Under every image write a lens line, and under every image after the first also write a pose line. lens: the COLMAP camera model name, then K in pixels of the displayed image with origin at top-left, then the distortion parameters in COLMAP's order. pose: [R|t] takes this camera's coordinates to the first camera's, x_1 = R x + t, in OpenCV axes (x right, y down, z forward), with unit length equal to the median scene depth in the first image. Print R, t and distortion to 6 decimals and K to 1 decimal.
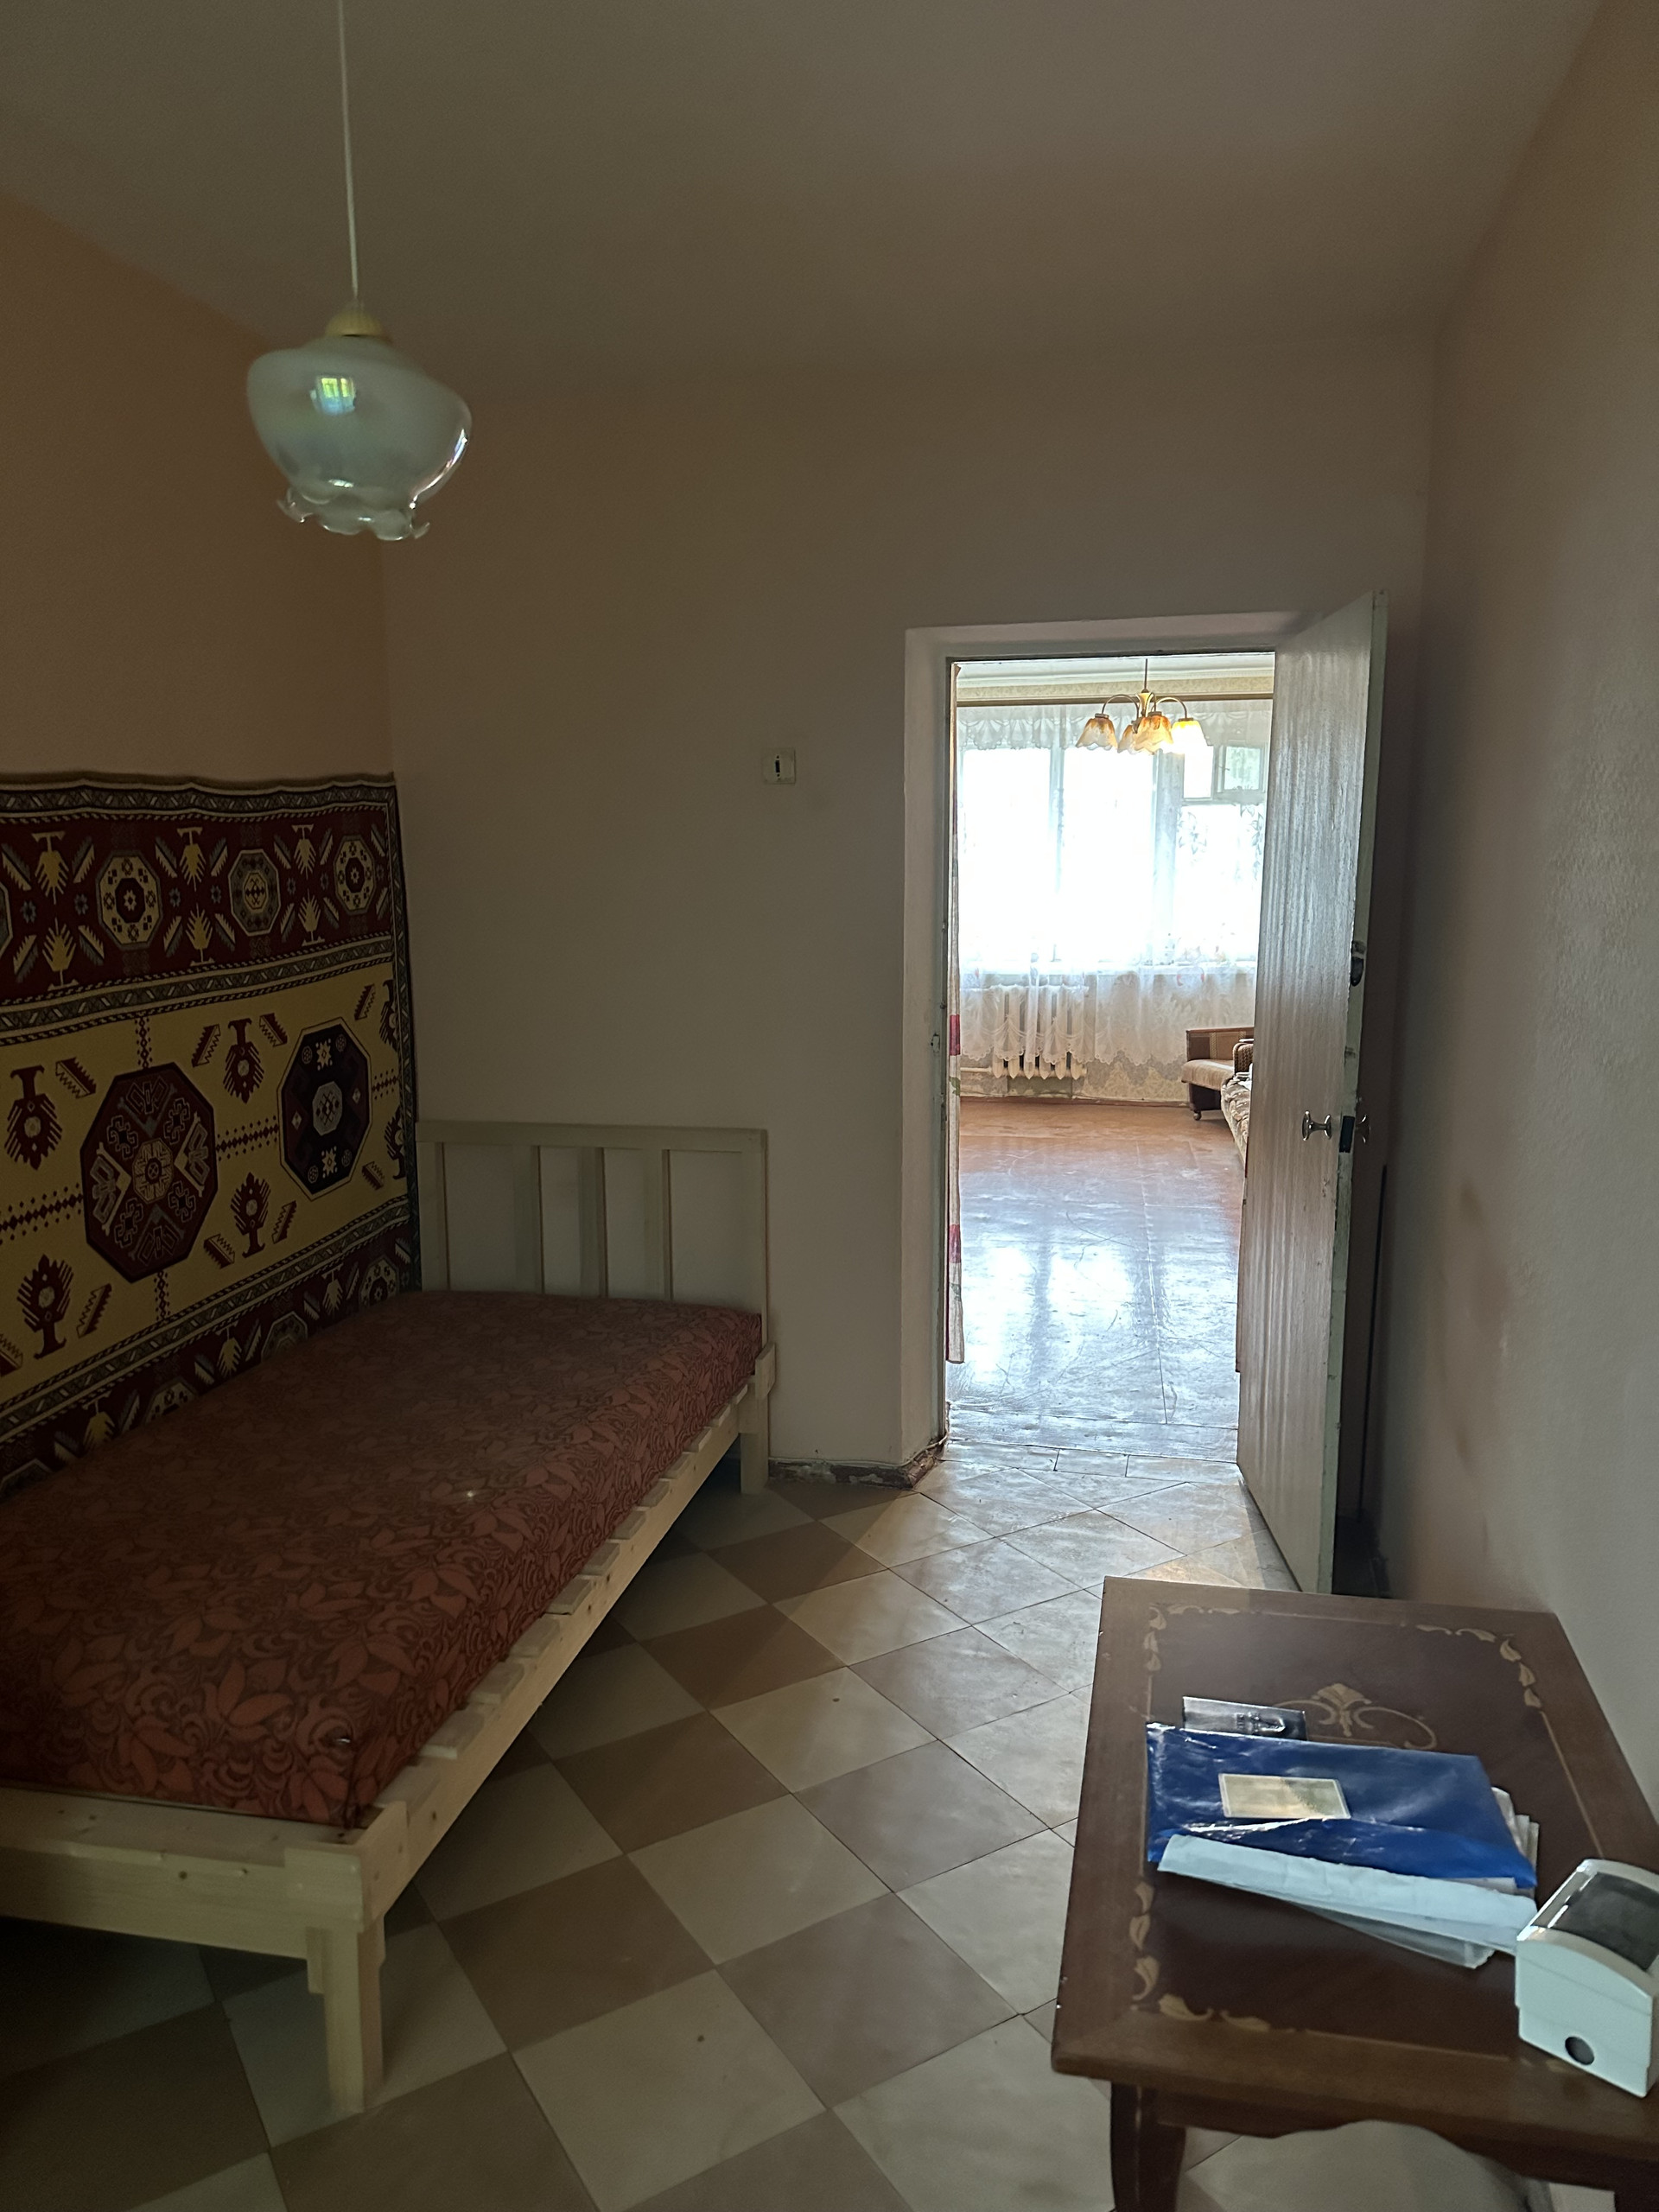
lens RADIAL K [[1558.0, 0, 829.5], [0, 1558.0, 1106.0], [0, 0, 1]] dist [0.001096, -0.000110]
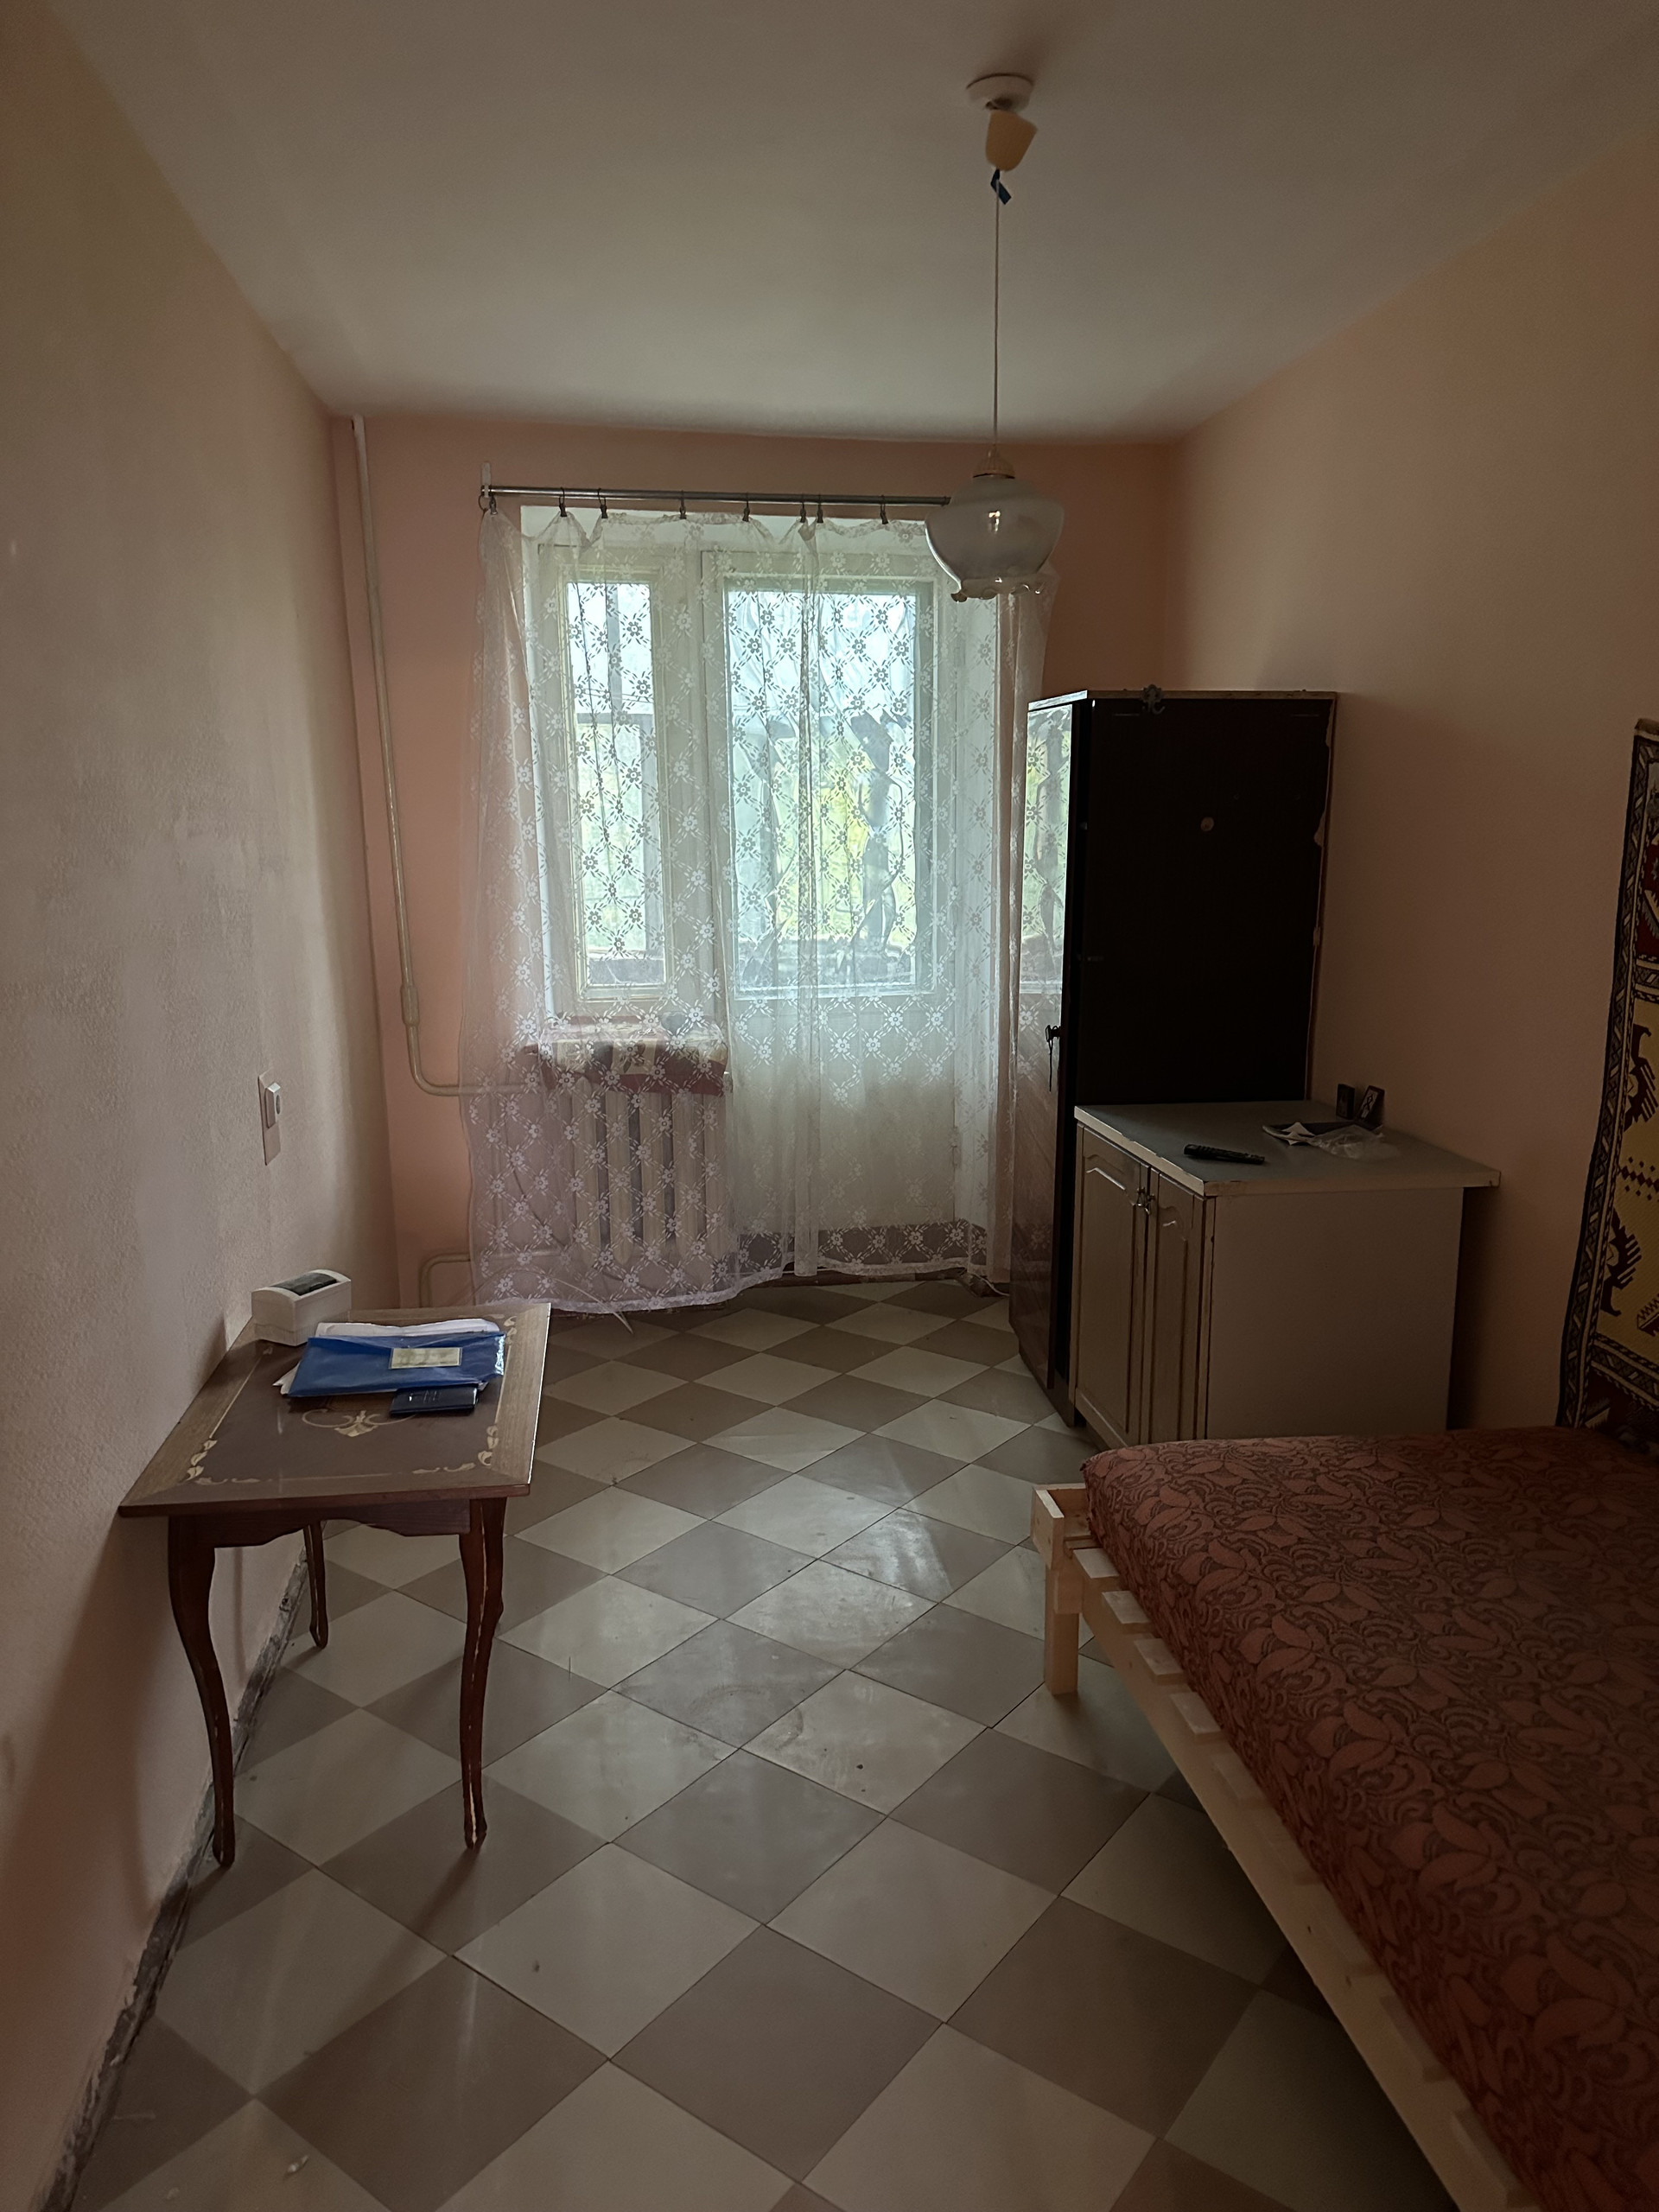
lens RADIAL K [[1558.0, 0, 829.5], [0, 1558.0, 1106.0], [0, 0, 1]] dist [0.001096, -0.000110]
pose [[-0.936004, 0.073795, -0.344167, 0.399984], [-0.052966, 0.937114, 0.344980, -0.387939], [0.347982, 0.341132, -0.873234, 2.302557]]
